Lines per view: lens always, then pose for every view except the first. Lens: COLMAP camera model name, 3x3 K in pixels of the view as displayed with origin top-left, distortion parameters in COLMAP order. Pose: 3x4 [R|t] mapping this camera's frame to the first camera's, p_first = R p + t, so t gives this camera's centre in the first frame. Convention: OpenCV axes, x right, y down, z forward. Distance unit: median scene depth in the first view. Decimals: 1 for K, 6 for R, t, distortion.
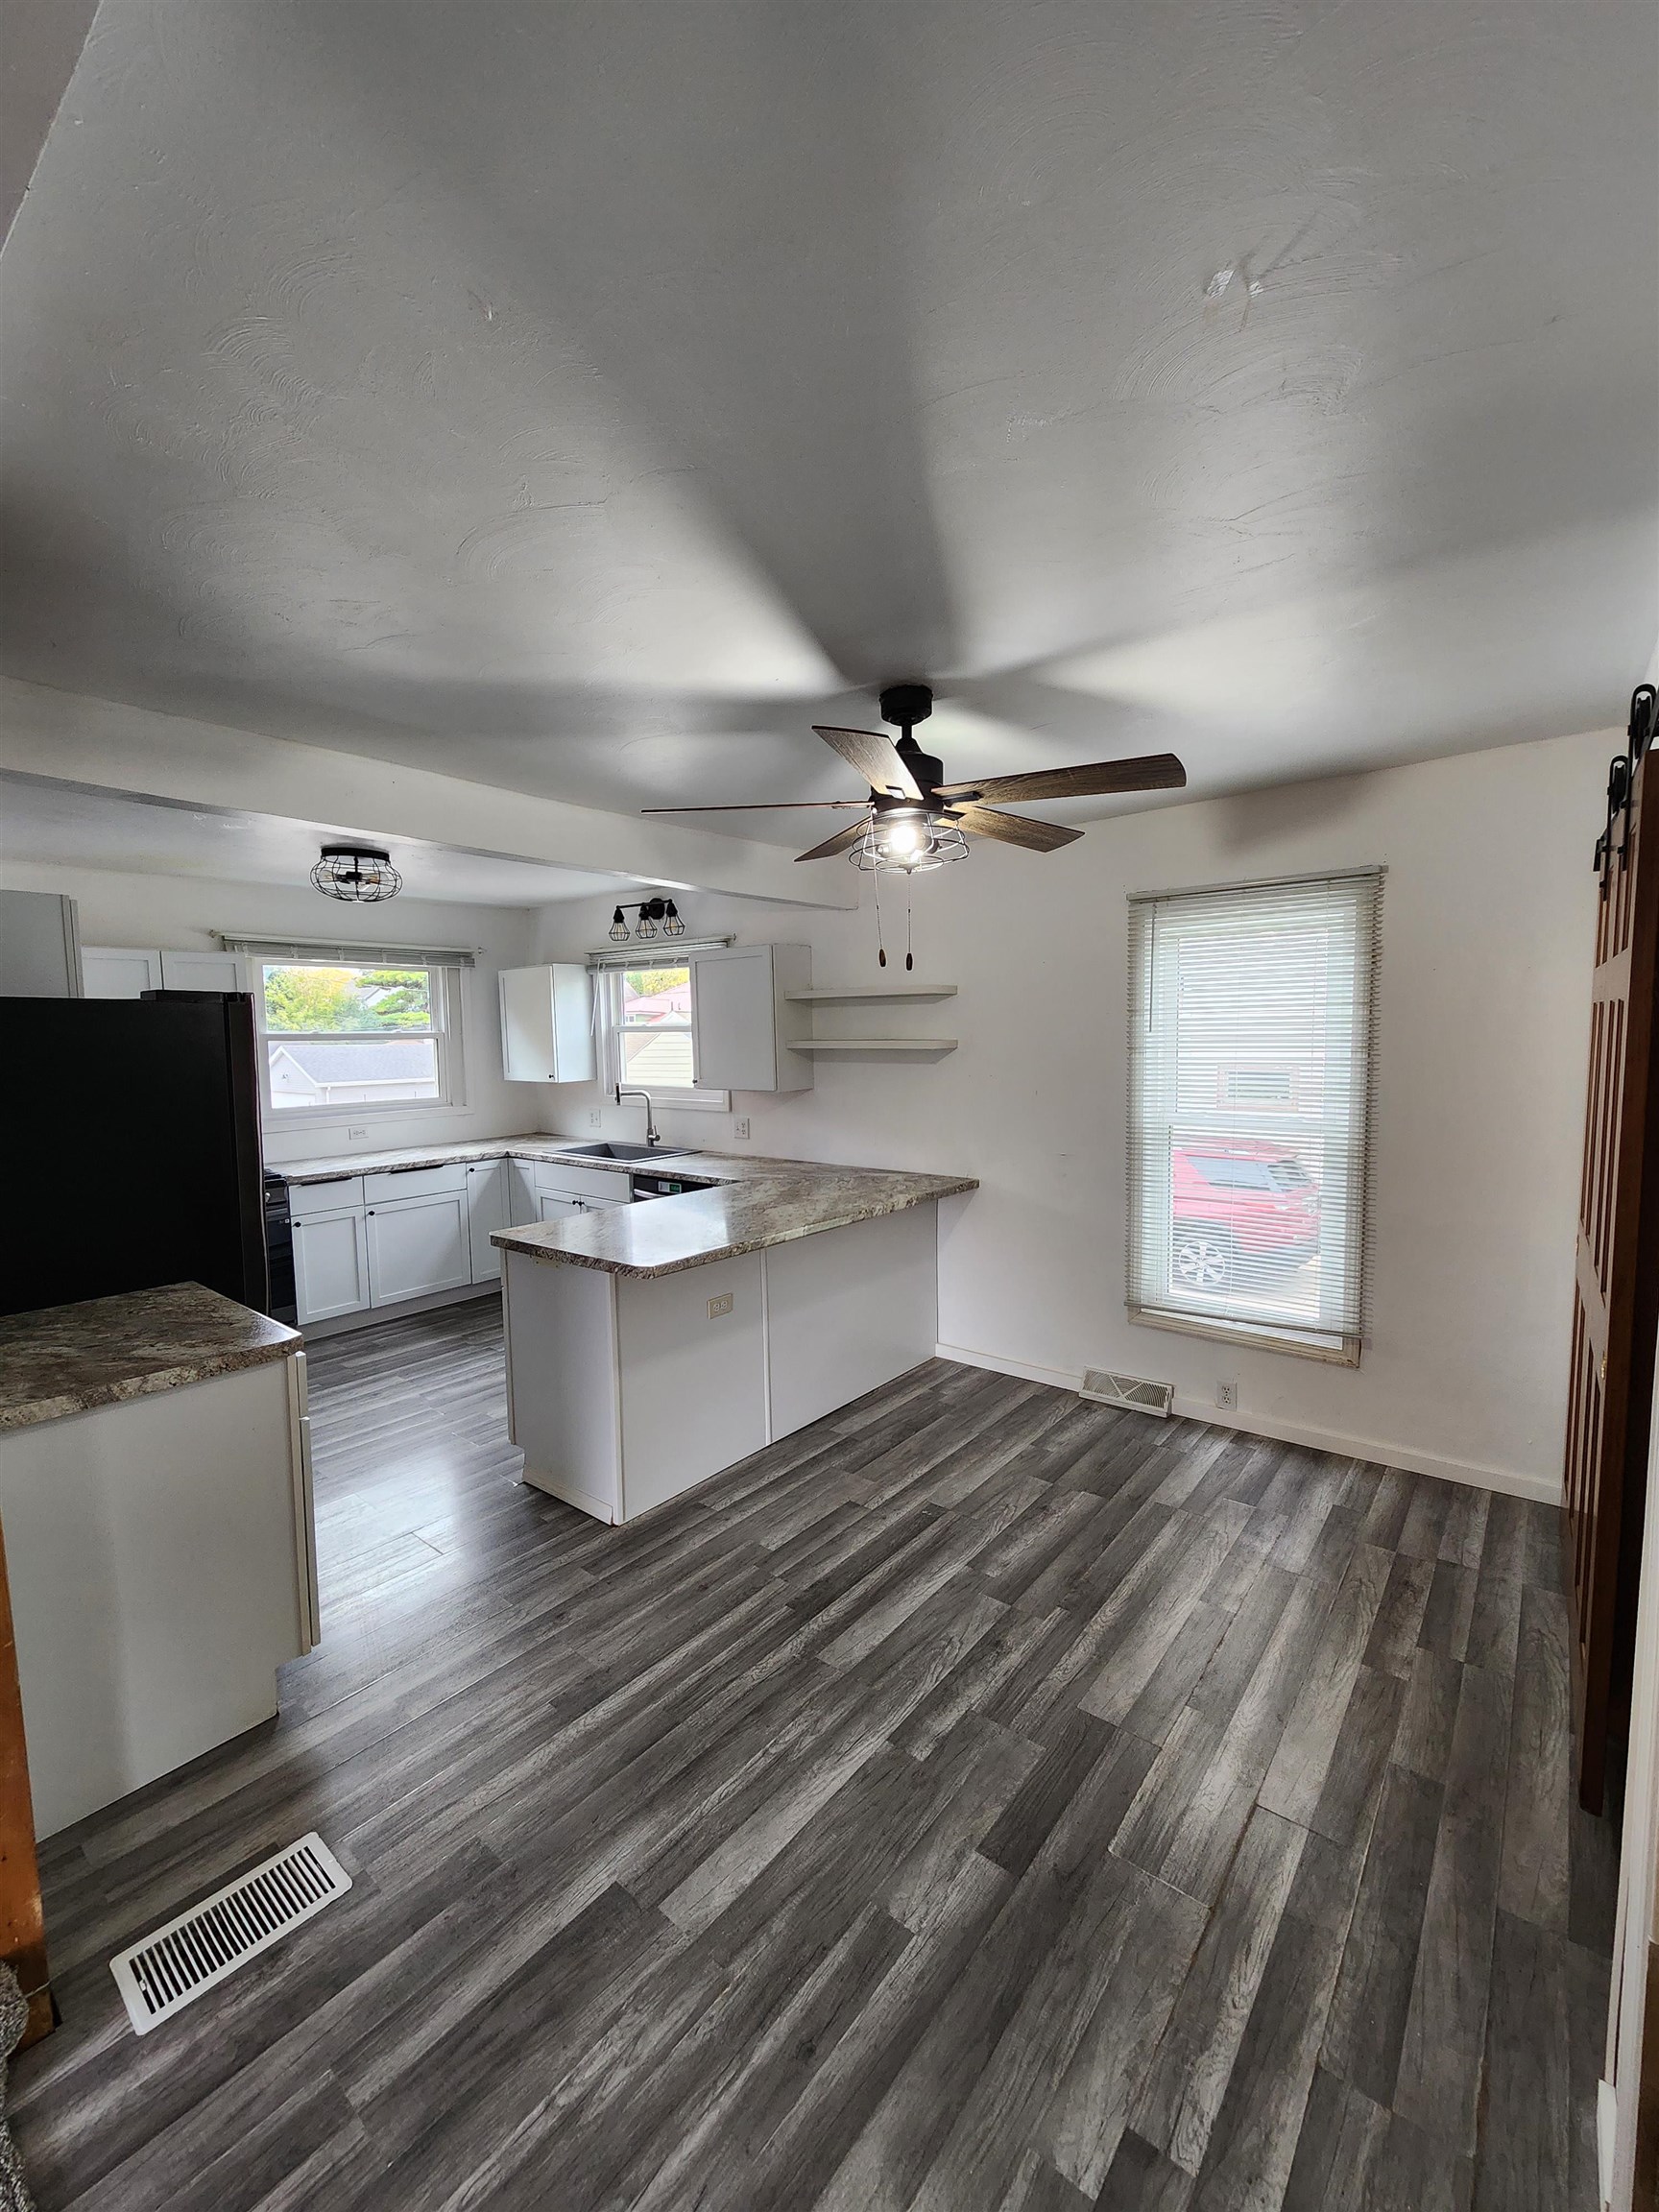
lens RADIAL K [[912.0, 0, 829.4], [0, 912.0, 1101.7], [0, 0, 1]] dist [-0.001589, 0.000493]
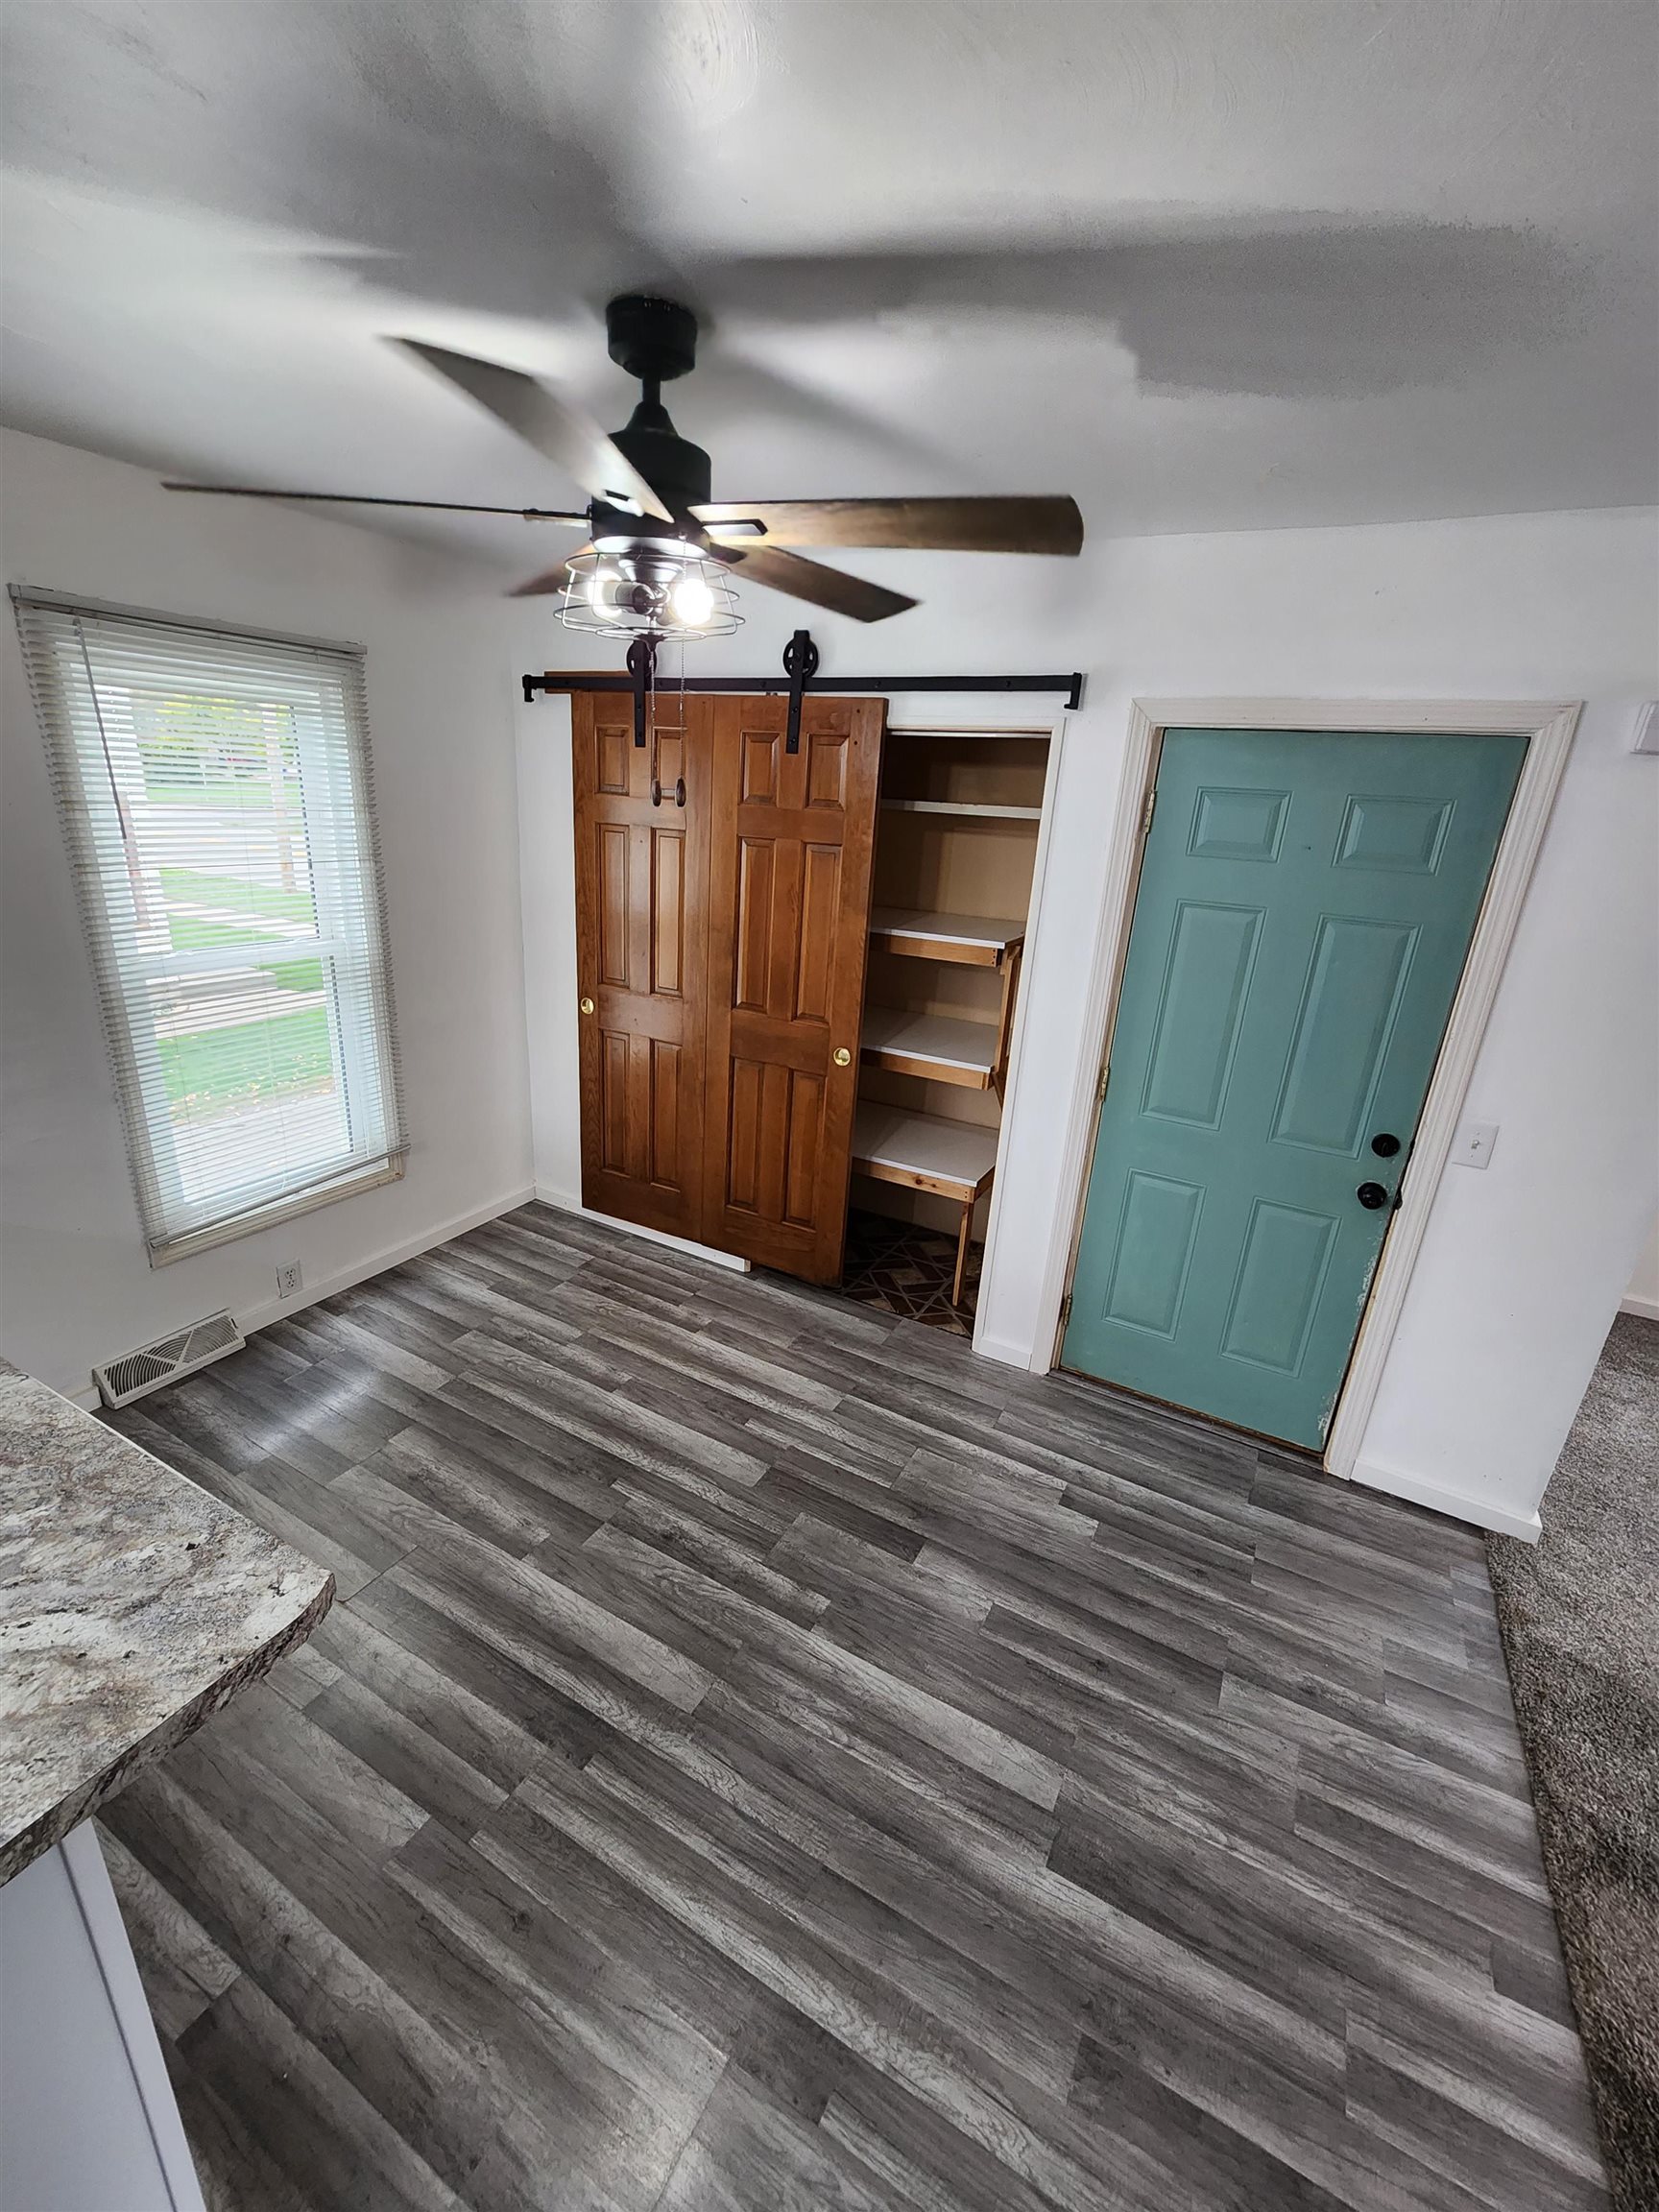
lens RADIAL K [[912.0, 0, 821.8], [0, 912.0, 1110.1], [0, 0, 1]] dist [-0.001589, 0.000493]
pose [[-0.174143, -0.319529, 0.931437, -0.608532], [0.024774, 0.944169, 0.328529, -0.146543], [-0.984409, 0.080286, -0.156505, 0.972780]]
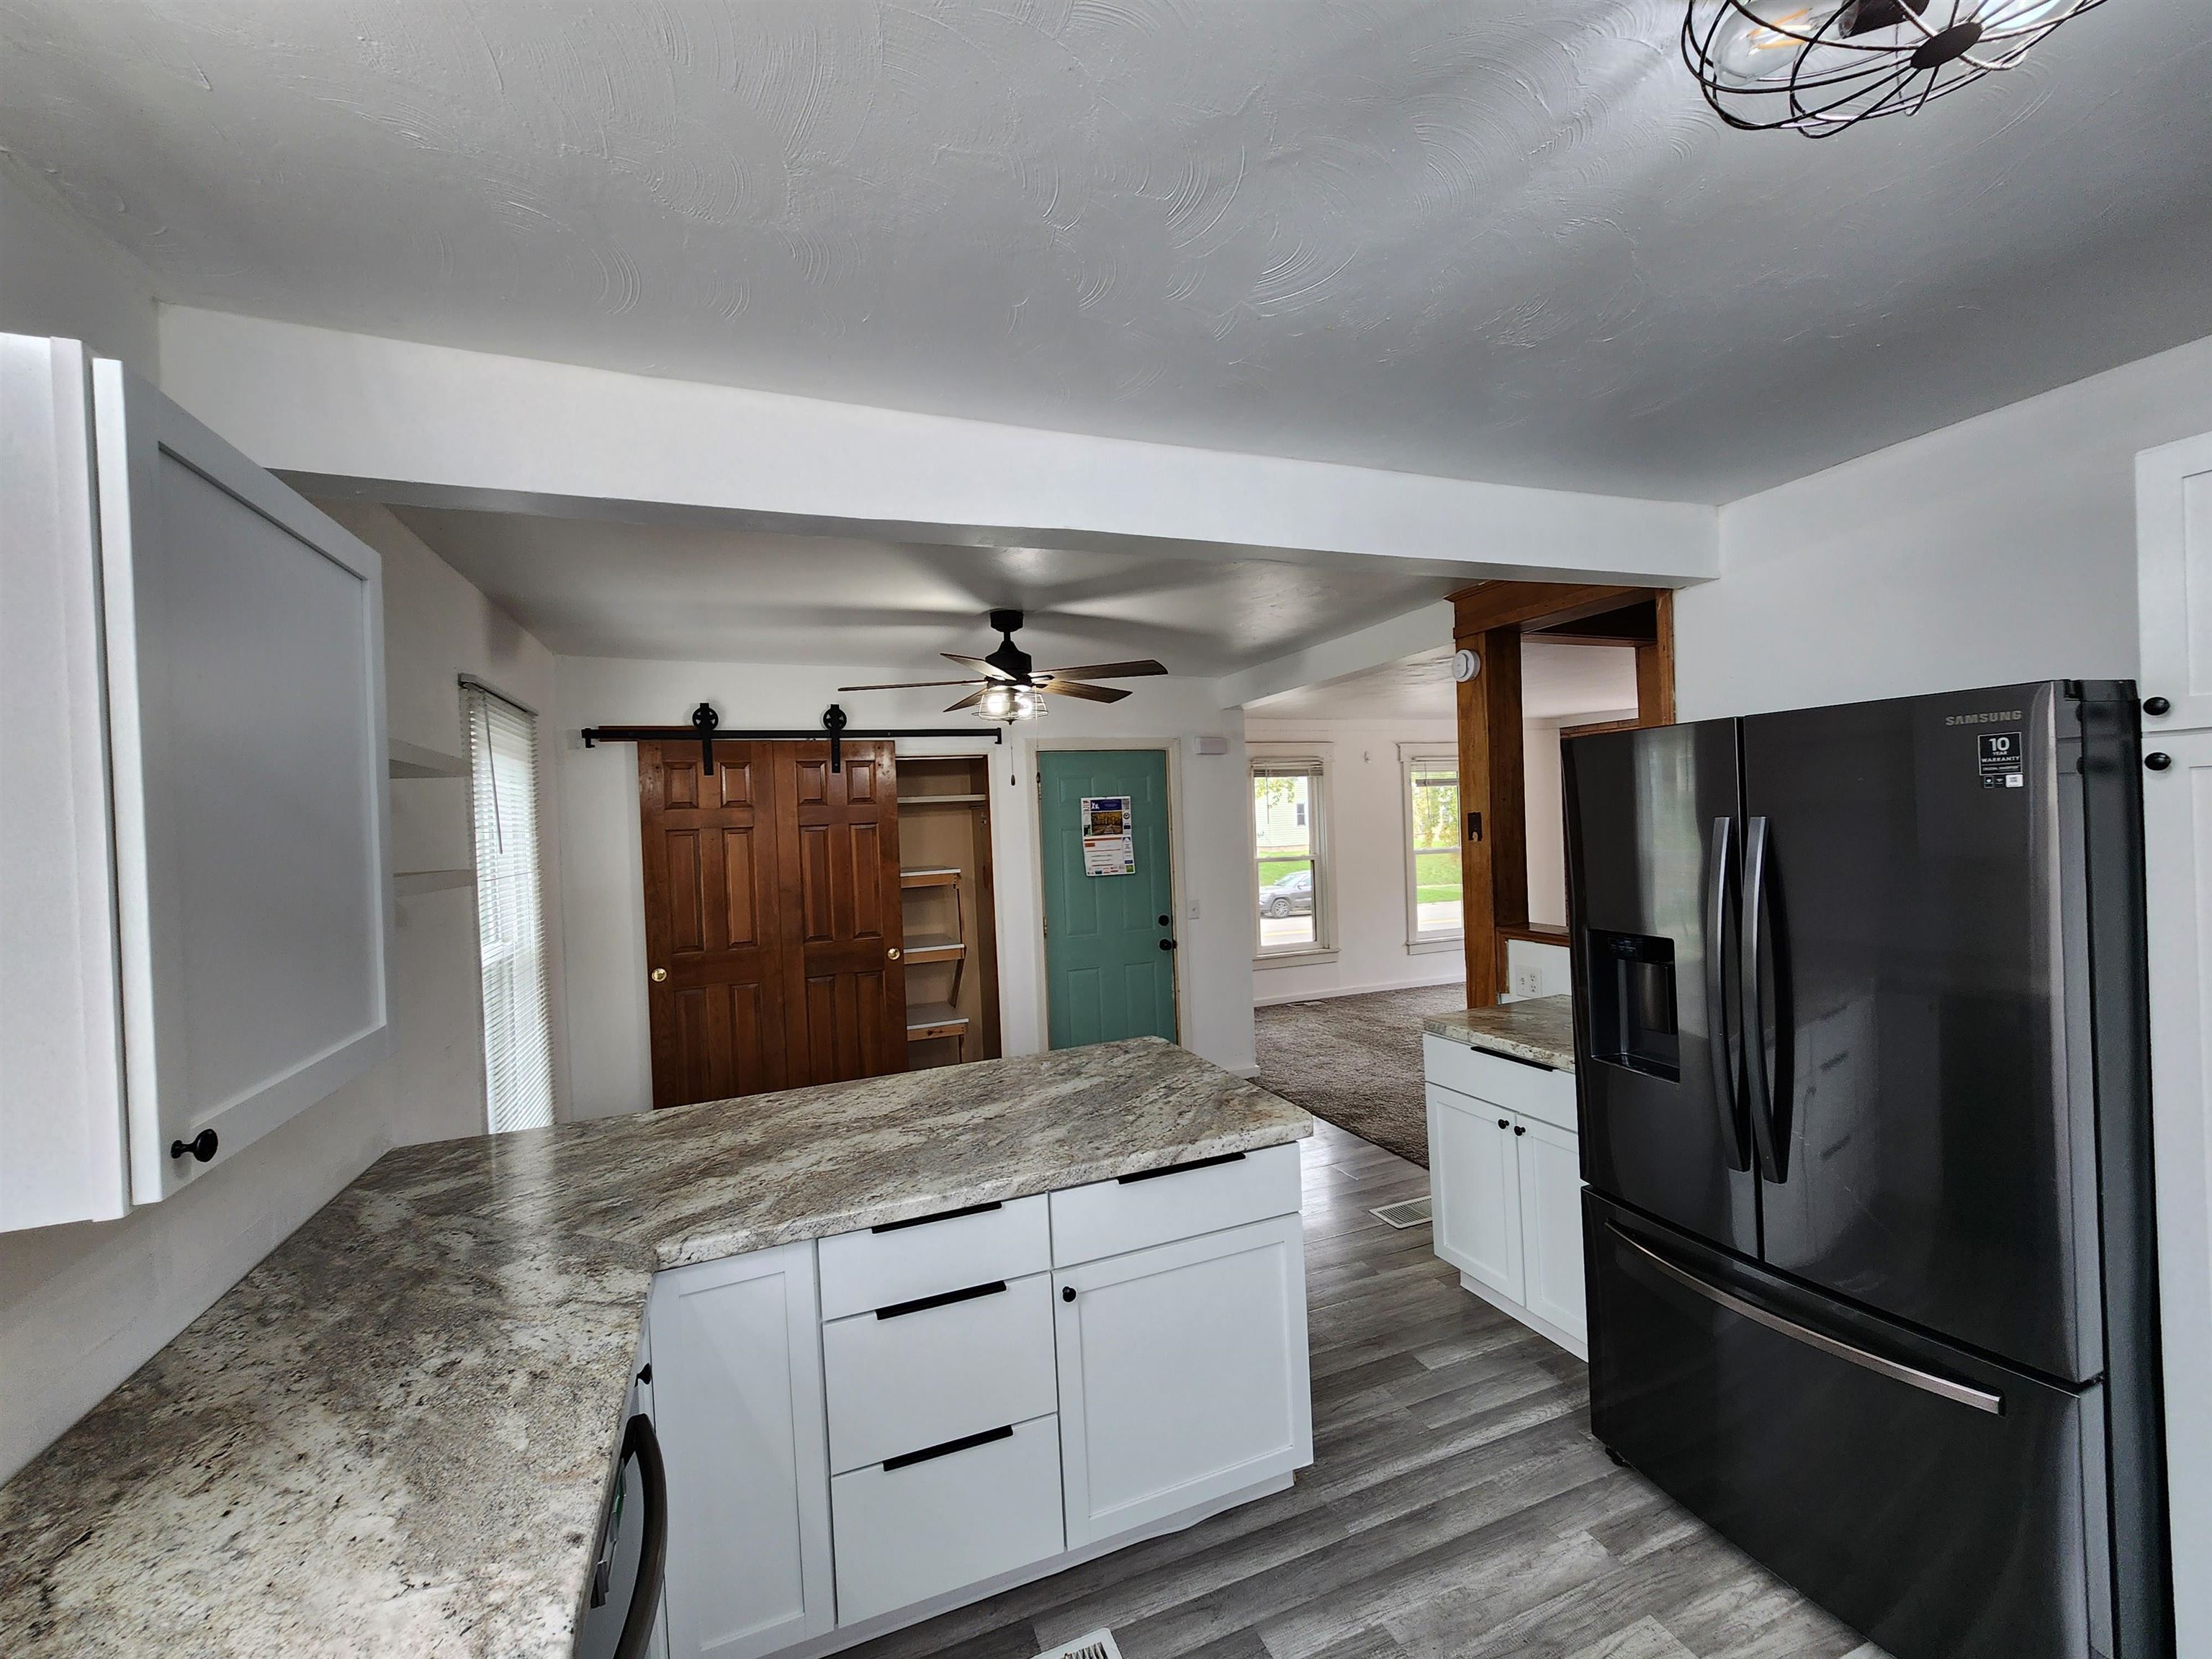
lens RADIAL K [[912.0, 0, 1115.1], [0, 912.0, 837.1], [0, 0, 1]] dist [-0.001589, 0.000493]
pose [[-0.871597, 0.044847, 0.488167, -0.795425], [0.096373, 0.992050, 0.080931, -0.160903], [-0.480656, 0.117585, -0.868990, 2.217903]]
